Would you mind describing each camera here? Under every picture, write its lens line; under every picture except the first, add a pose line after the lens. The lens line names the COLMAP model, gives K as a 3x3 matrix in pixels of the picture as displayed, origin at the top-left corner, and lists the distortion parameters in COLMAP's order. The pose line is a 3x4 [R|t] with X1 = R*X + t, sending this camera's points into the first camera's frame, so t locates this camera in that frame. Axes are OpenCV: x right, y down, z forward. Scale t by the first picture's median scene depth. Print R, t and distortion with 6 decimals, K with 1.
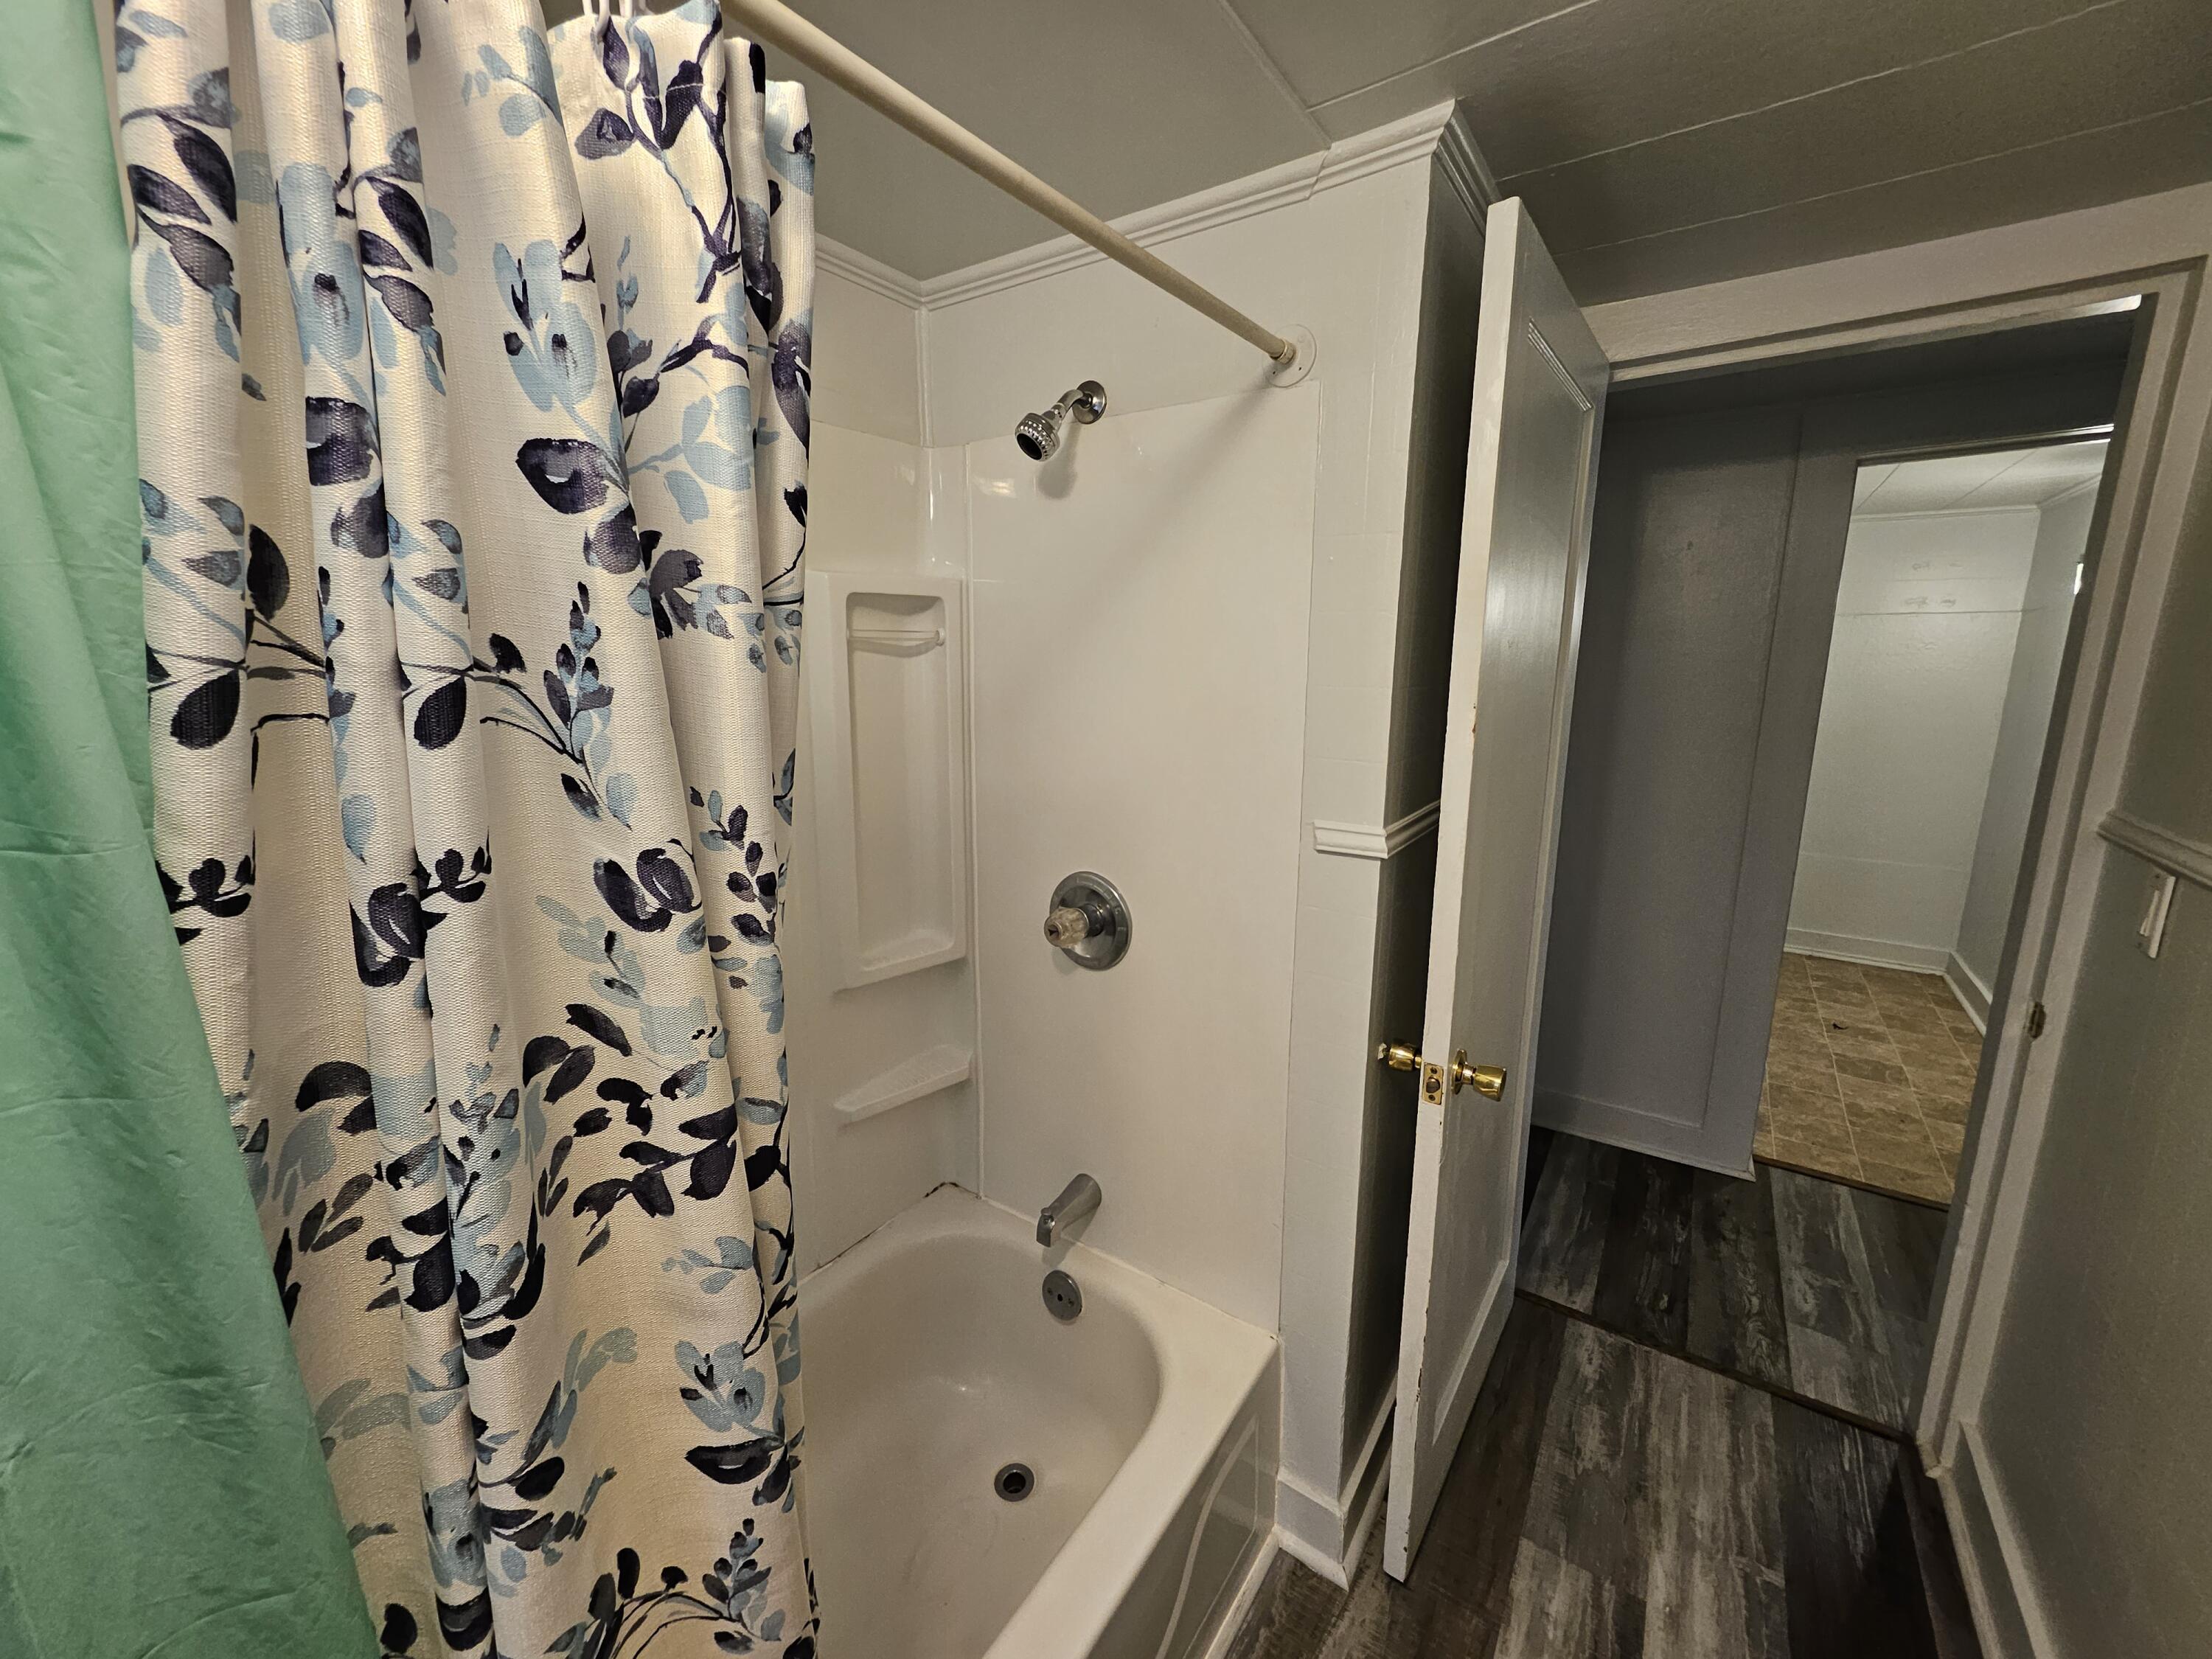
lens RADIAL K [[869.5, 0, 1102.8], [0, 869.5, 818.6], [0, 0, 1]] dist [0.001723, 0.000044]
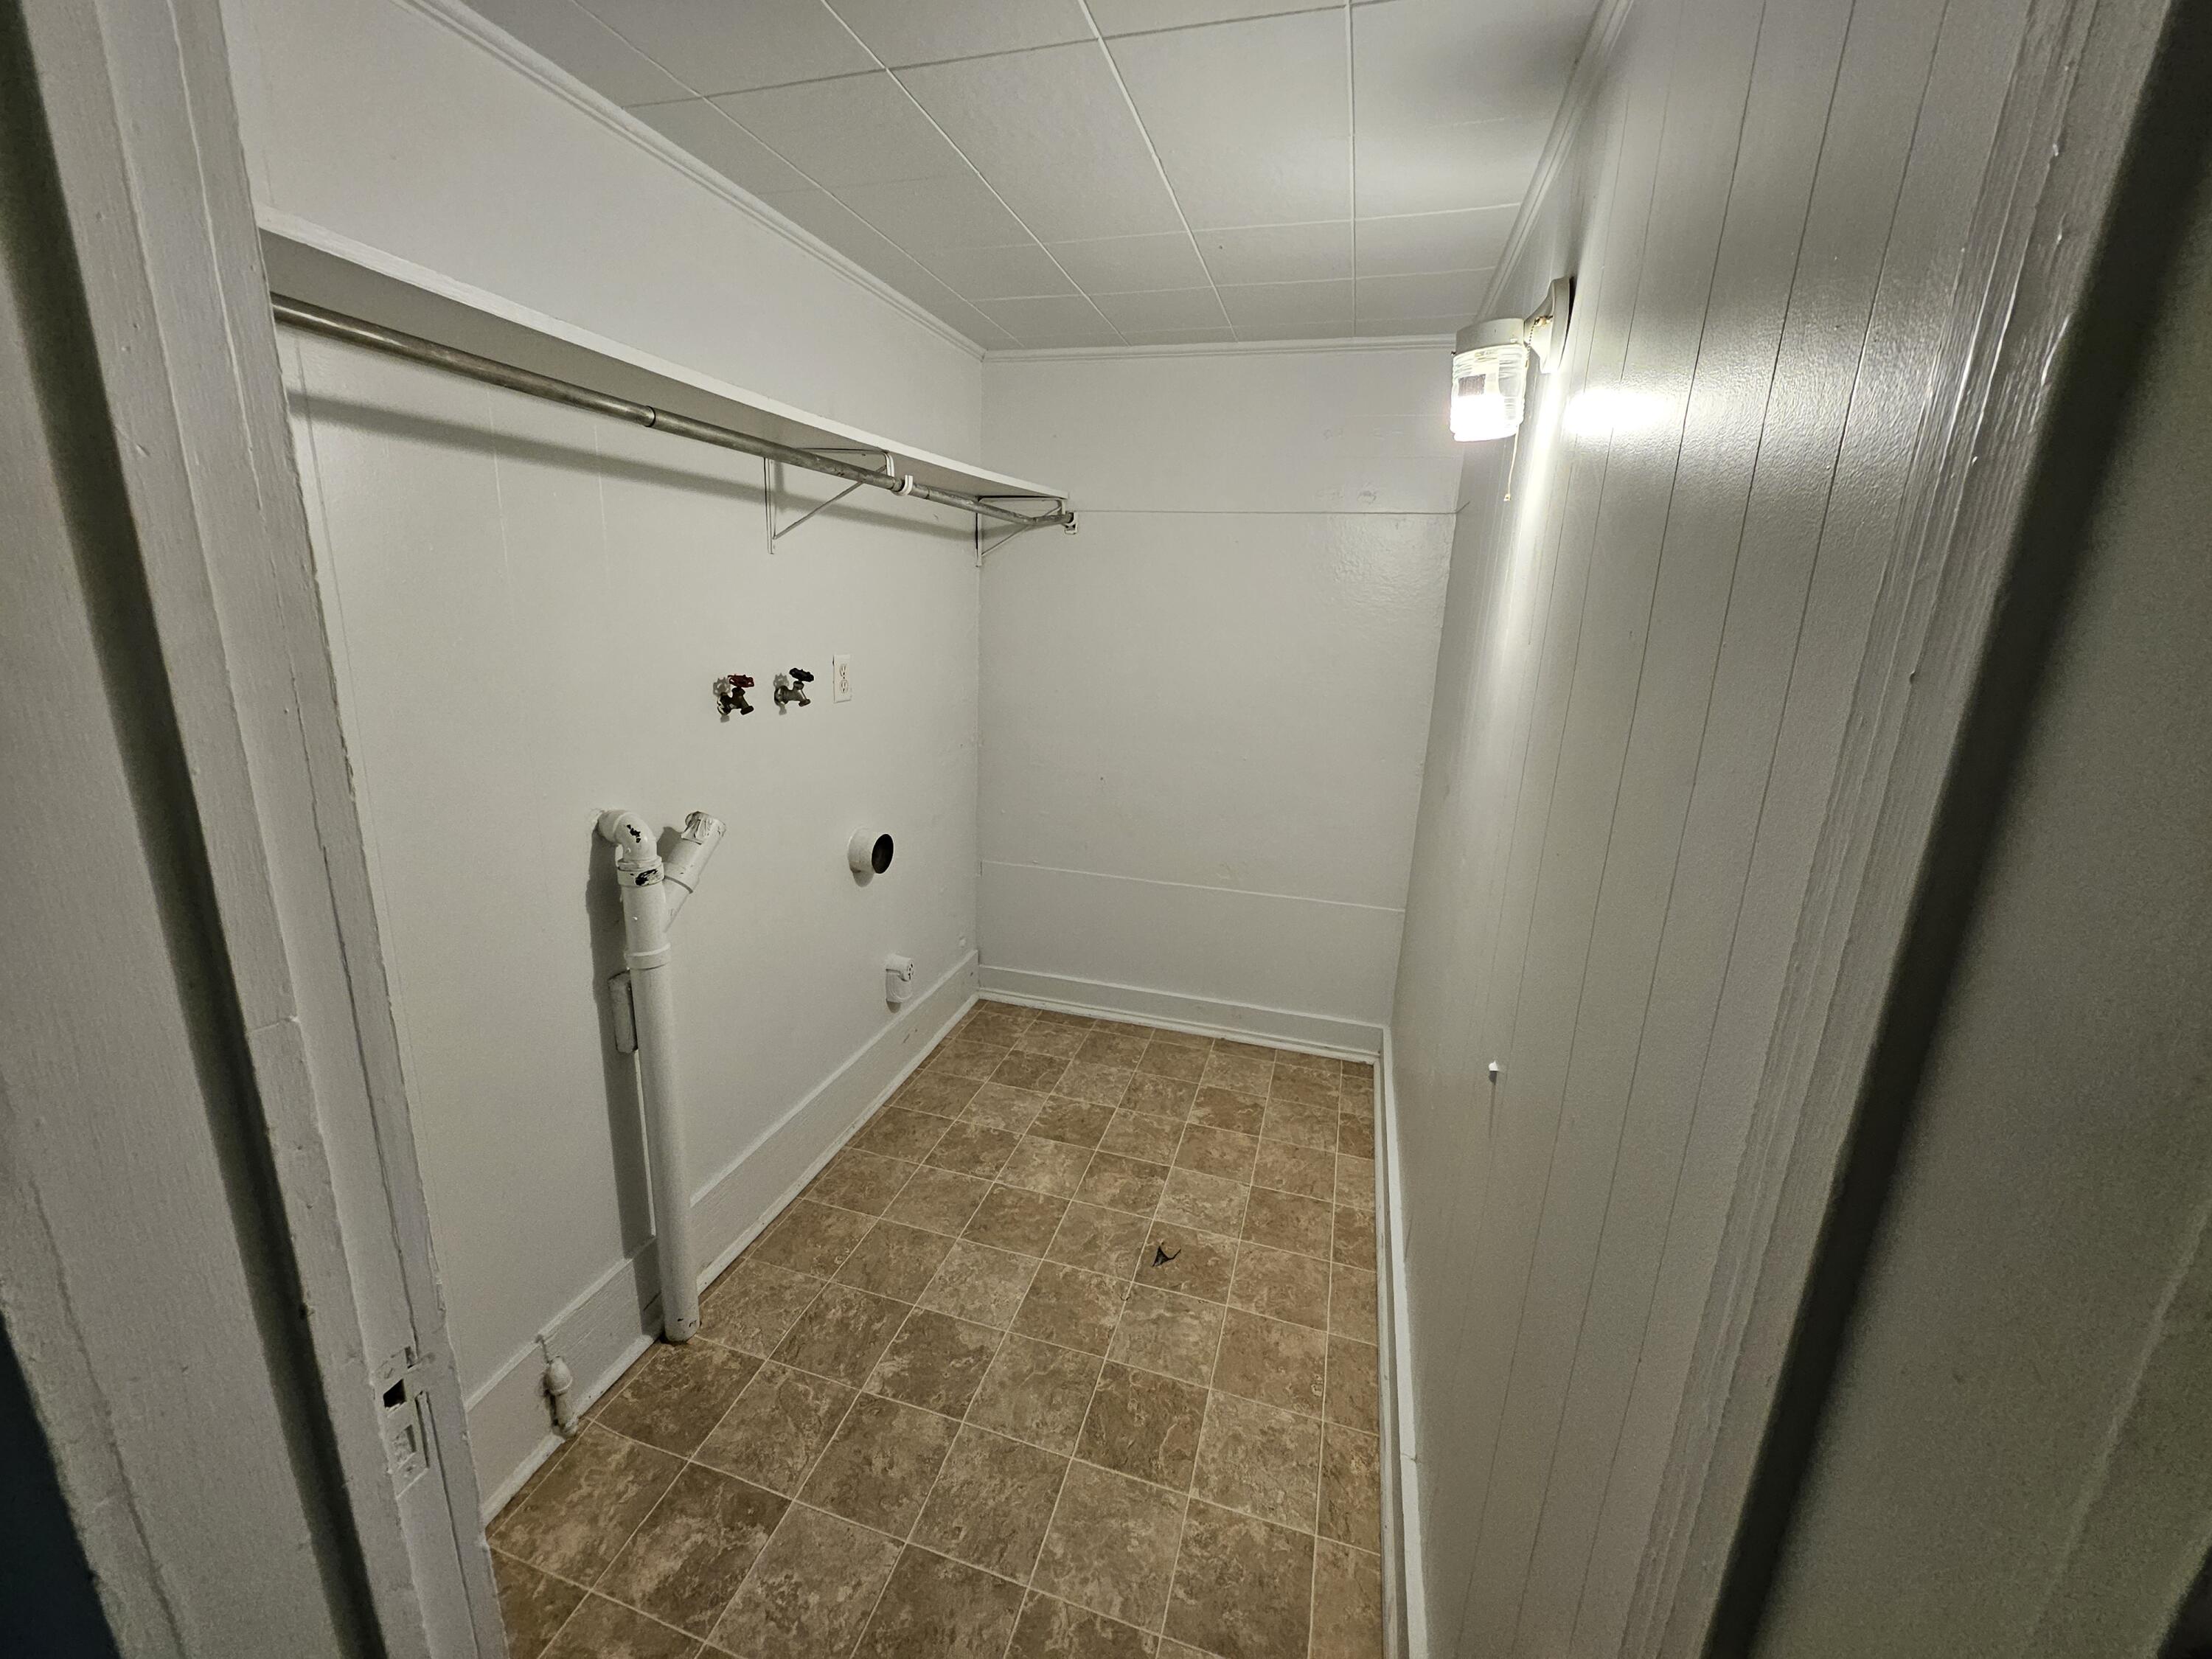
lens RADIAL K [[869.5, 0, 1102.0], [0, 869.5, 825.9], [0, 0, 1]] dist [0.001723, 0.000044]
pose [[0.946572, -0.046878, 0.319068, 0.610909], [0.019868, 0.995976, 0.087387, -0.078048], [-0.321881, -0.076379, 0.943694, 0.484649]]
